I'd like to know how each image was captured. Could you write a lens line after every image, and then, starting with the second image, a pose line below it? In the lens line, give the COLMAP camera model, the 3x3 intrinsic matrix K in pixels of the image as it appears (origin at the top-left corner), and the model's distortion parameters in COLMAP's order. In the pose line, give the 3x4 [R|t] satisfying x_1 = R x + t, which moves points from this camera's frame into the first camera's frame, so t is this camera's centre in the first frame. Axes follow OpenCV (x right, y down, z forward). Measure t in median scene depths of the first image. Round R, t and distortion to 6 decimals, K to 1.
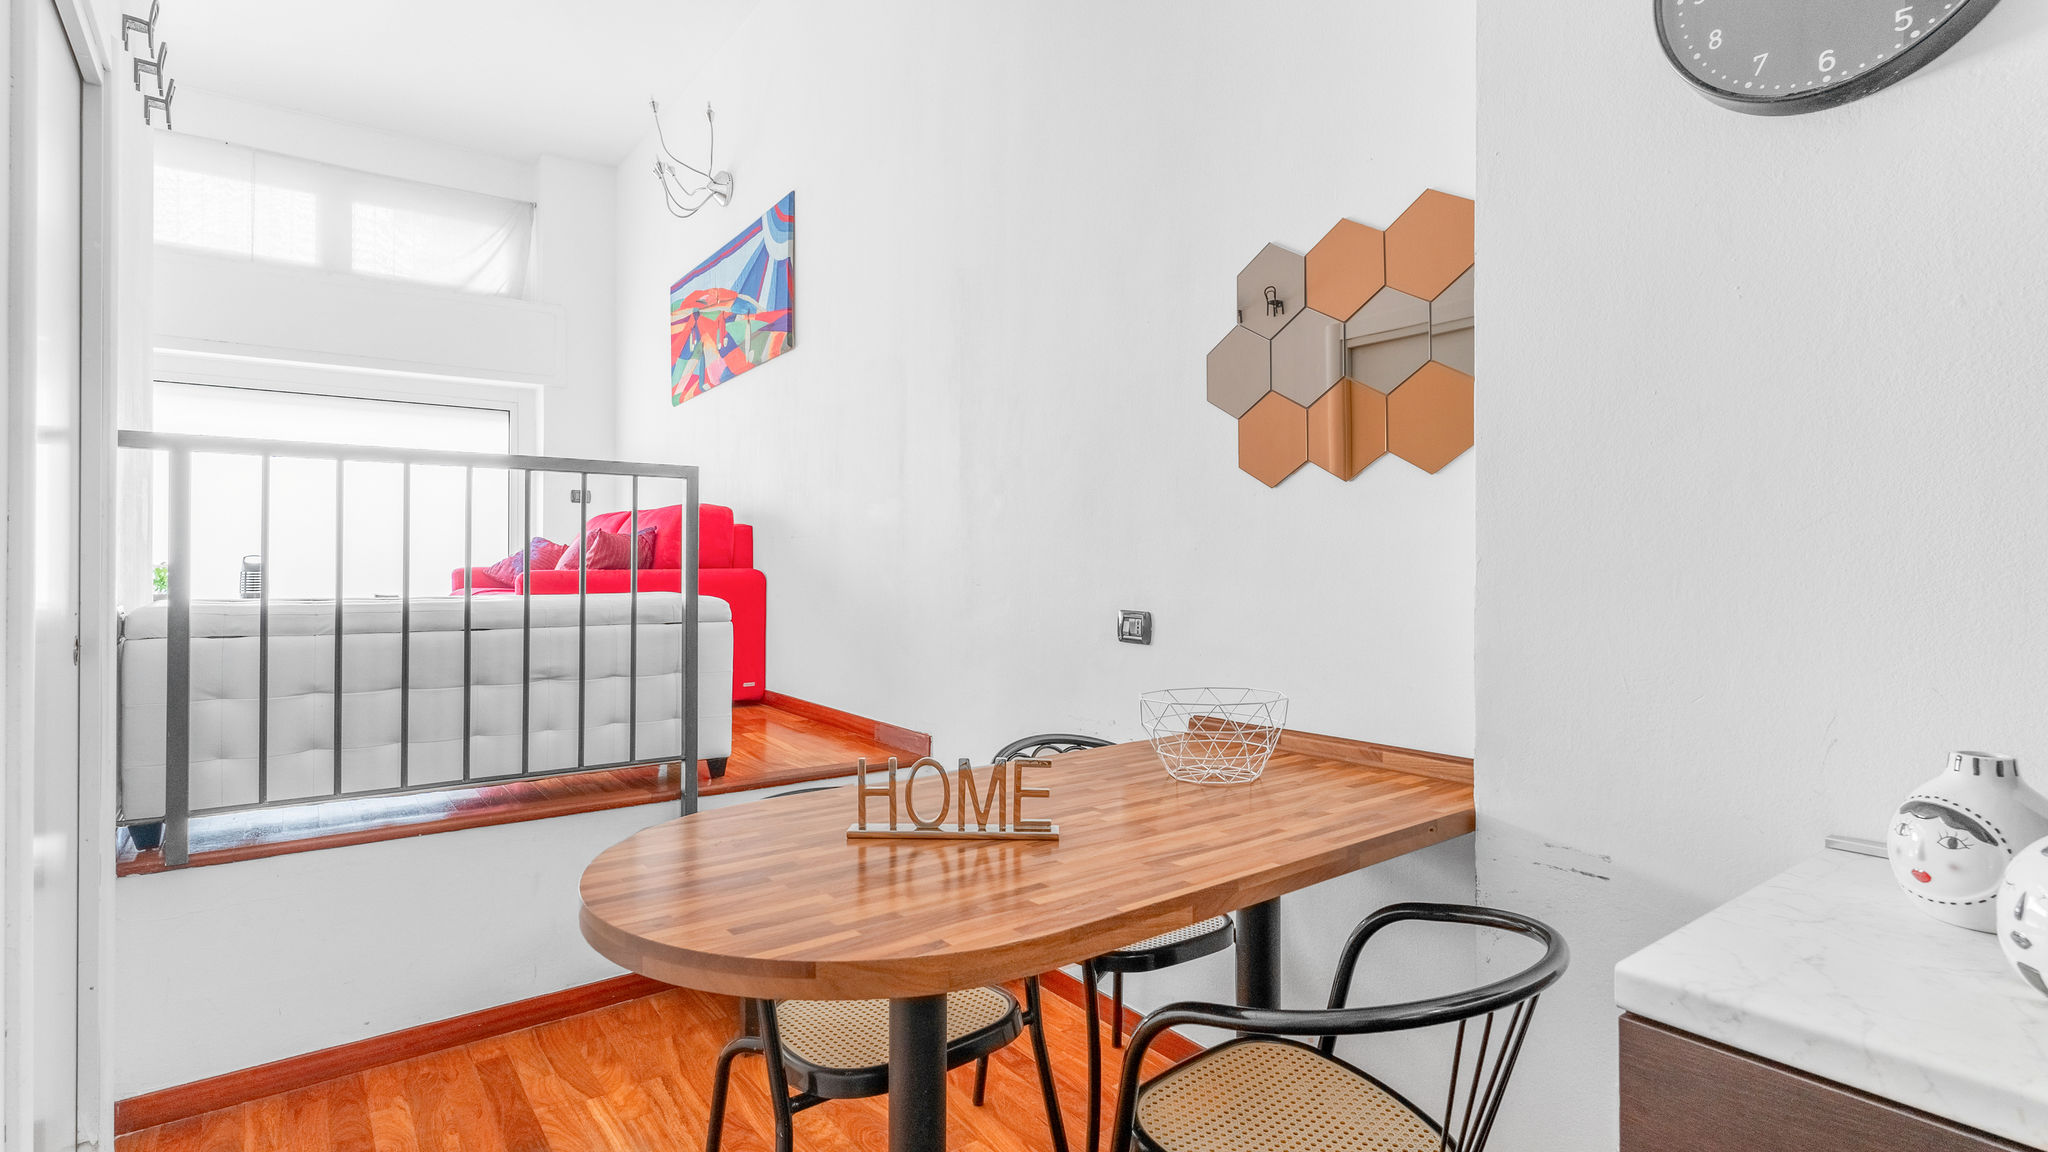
lens RADIAL K [[978.8, 0, 1026.3], [0, 978.8, 571.6], [0, 0, 1]] dist [0.001681, -0.000058]
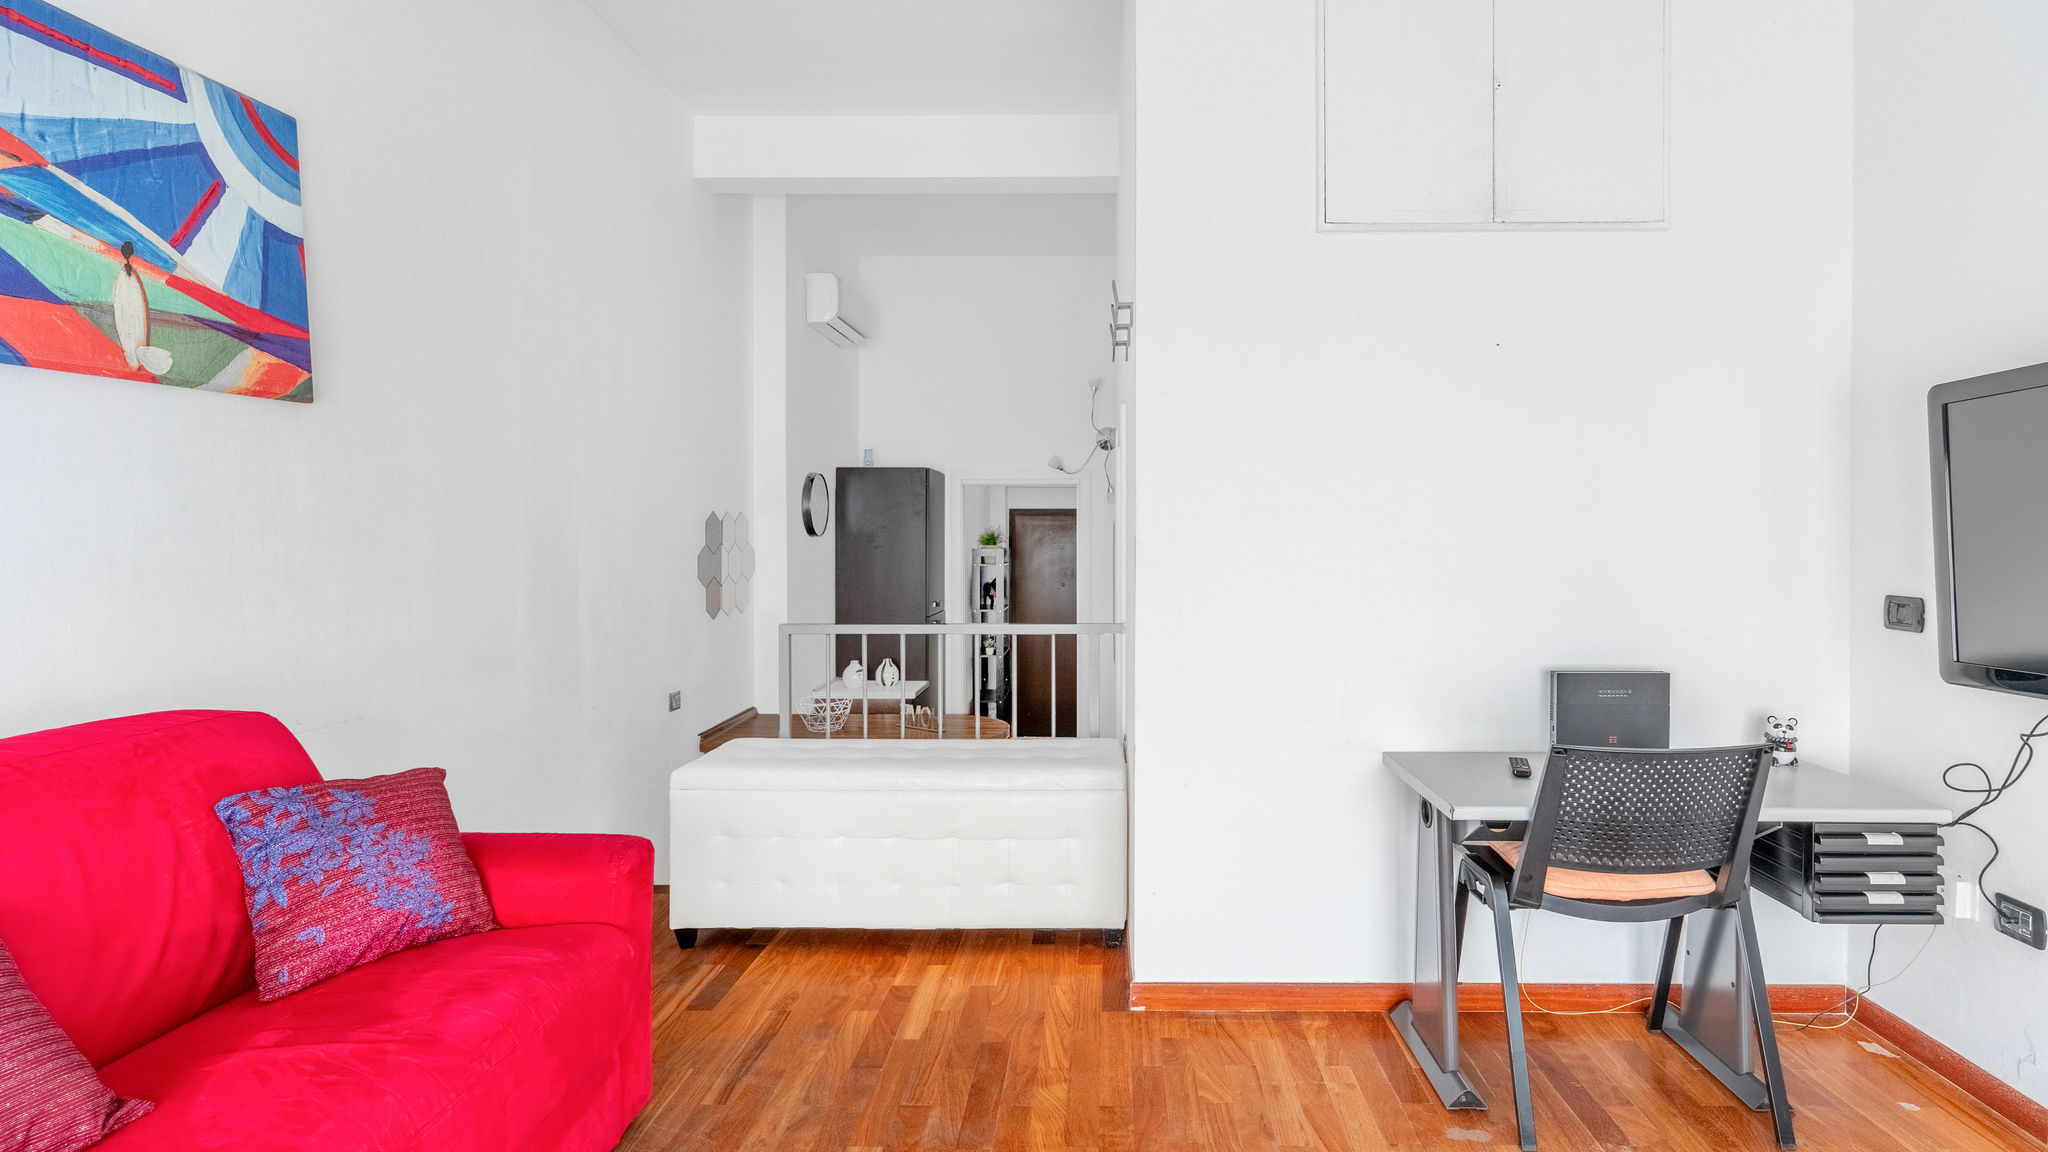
lens RADIAL K [[994.5, 0, 1080.9], [0, 994.5, 570.4], [0, 0, 1]] dist [0.000476, -0.000666]
pose [[-0.785730, -0.024678, 0.618078, -0.864268], [0.004552, 0.998946, 0.045671, -0.141825], [-0.618553, 0.038698, -0.784789, 1.074102]]
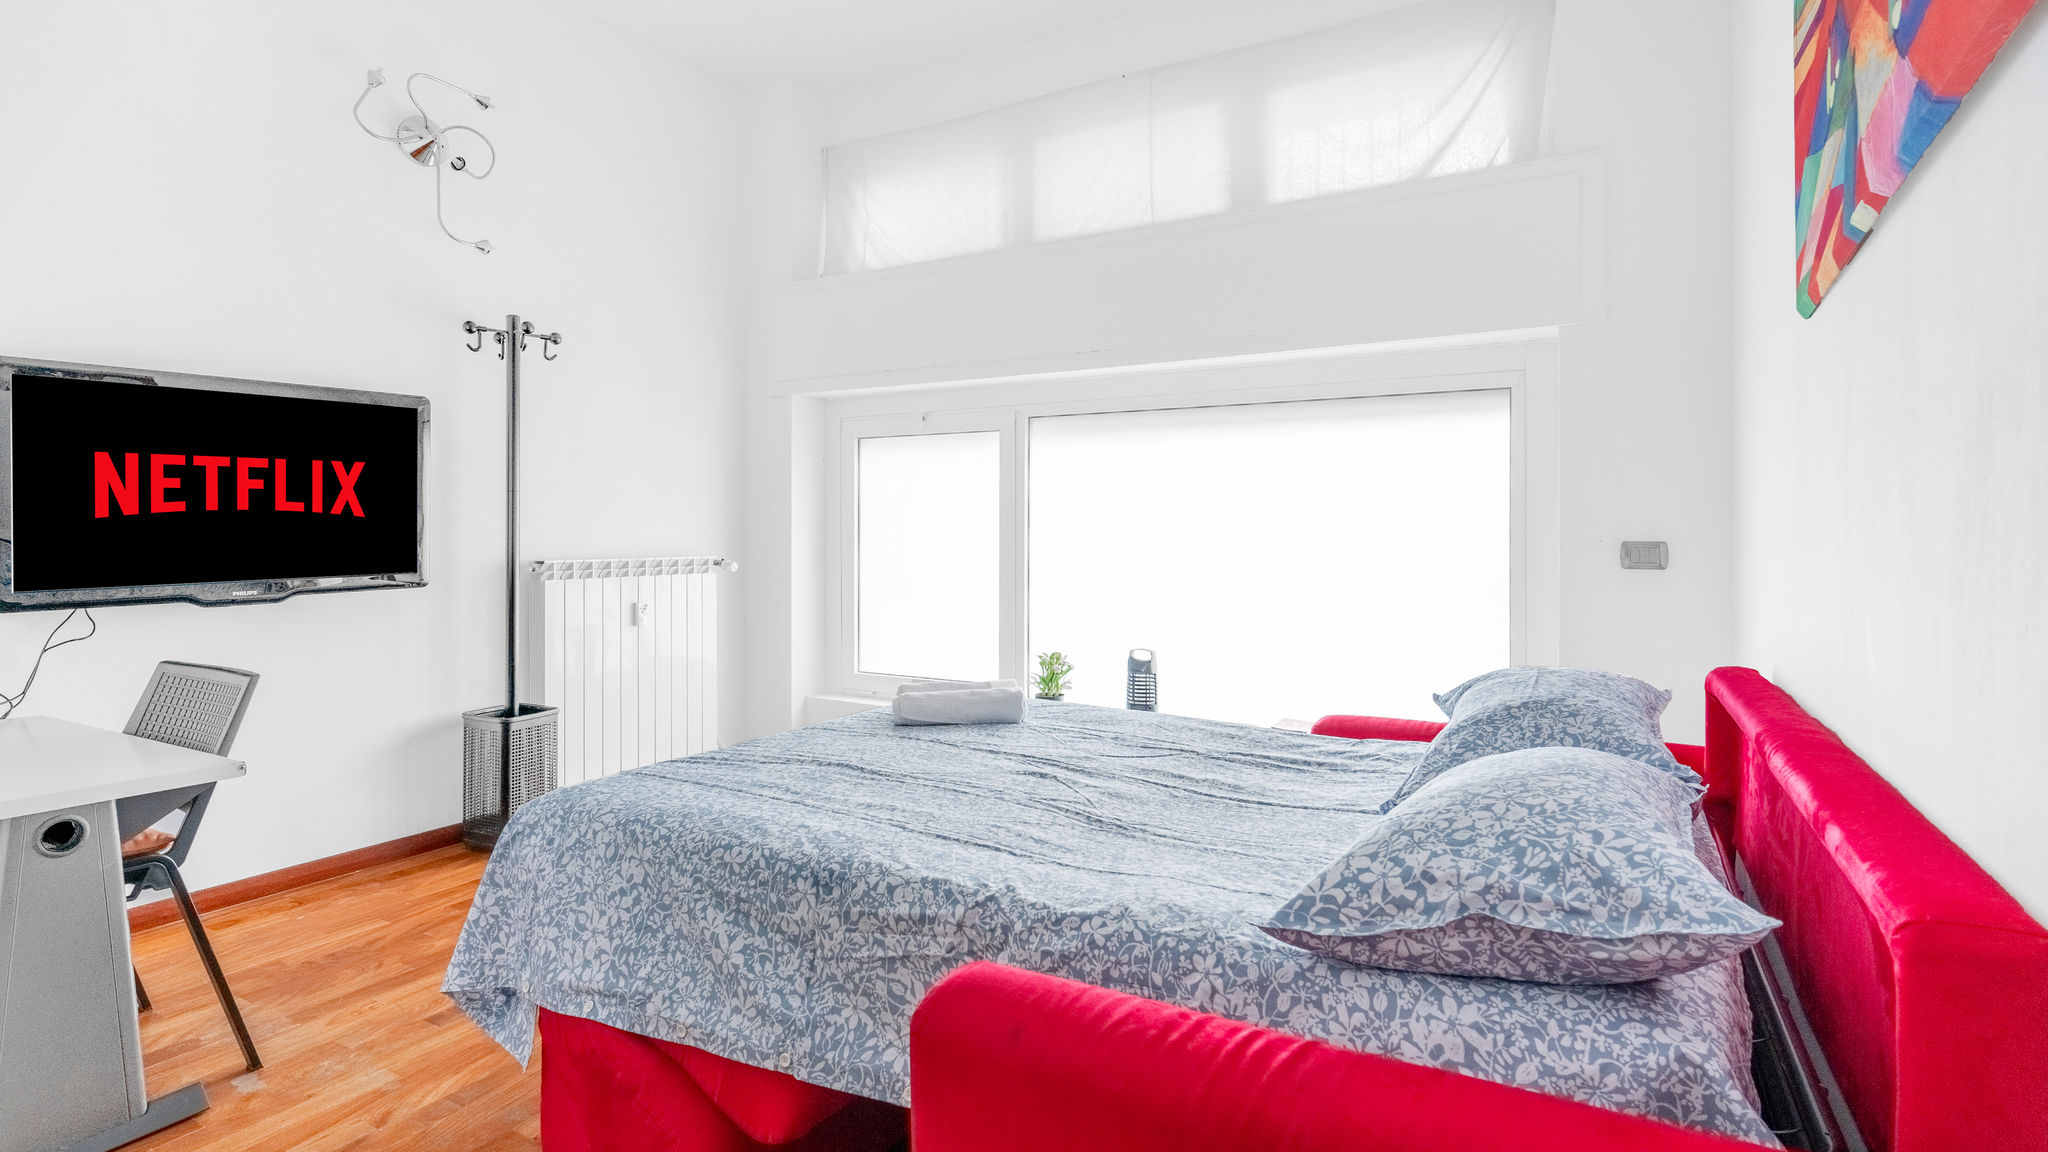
lens RADIAL K [[1004.3, 0, 1035.0], [0, 1004.3, 519.2], [0, 0, 1]] dist [0.001912, 0.000624]
pose [[0.391053, -0.007679, -0.920336, -0.190367], [-0.010851, 0.999857, -0.012953, -0.116370], [0.920304, 0.015052, 0.390914, 0.771987]]
